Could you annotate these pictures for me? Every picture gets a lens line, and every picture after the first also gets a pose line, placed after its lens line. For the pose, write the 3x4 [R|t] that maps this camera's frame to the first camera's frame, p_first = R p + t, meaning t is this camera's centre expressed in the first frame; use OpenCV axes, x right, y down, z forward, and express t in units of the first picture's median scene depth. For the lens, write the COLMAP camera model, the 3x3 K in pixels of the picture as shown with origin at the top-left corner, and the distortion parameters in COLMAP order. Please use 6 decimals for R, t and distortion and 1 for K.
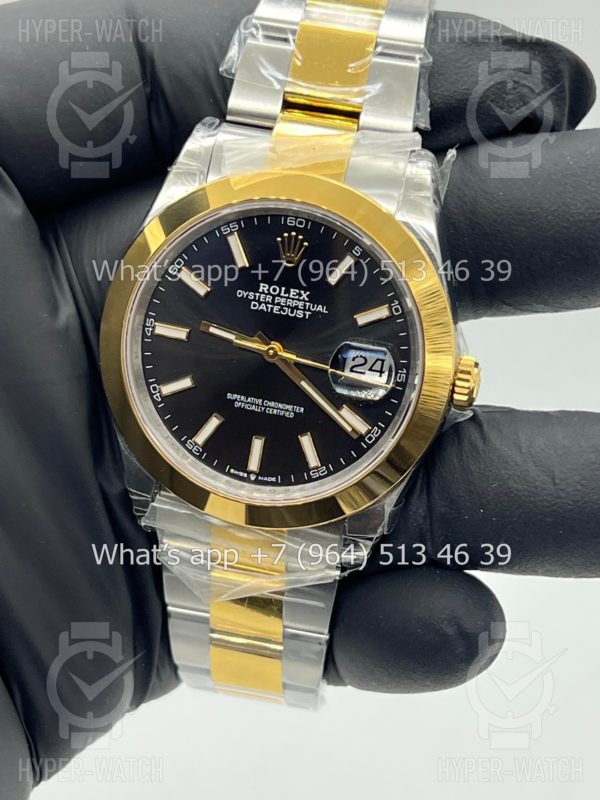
lens RADIAL K [[1862.1, 0, 305.3], [0, 1862.1, 396.8], [0, 0, 1]] dist [0.311377, 0.000000]
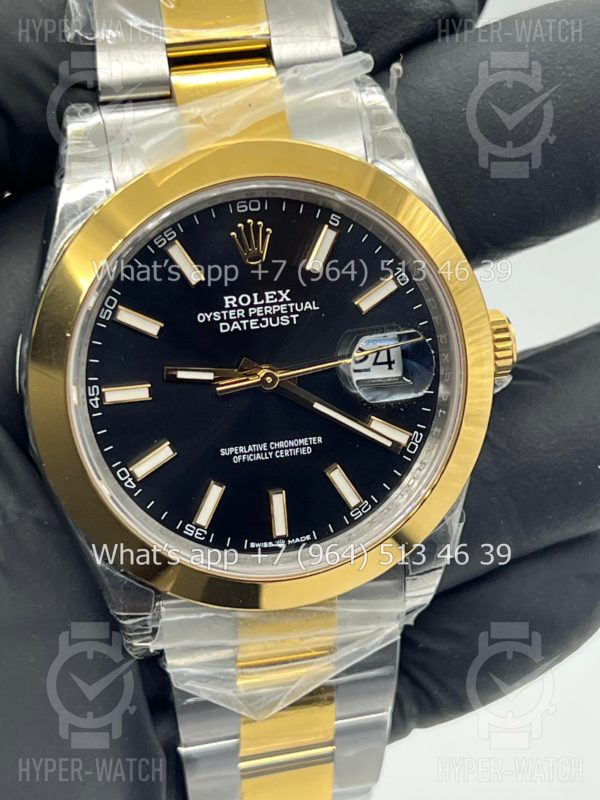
lens RADIAL K [[1862.1, 0, 294.9], [0, 1862.1, 397.4], [0, 0, 1]] dist [0.311377, 0.000000]
pose [[0.899609, -0.299915, 0.317420, -0.249365], [0.295535, 0.953246, 0.063093, -0.061009], [-0.321502, 0.037049, 0.946184, 0.275512]]
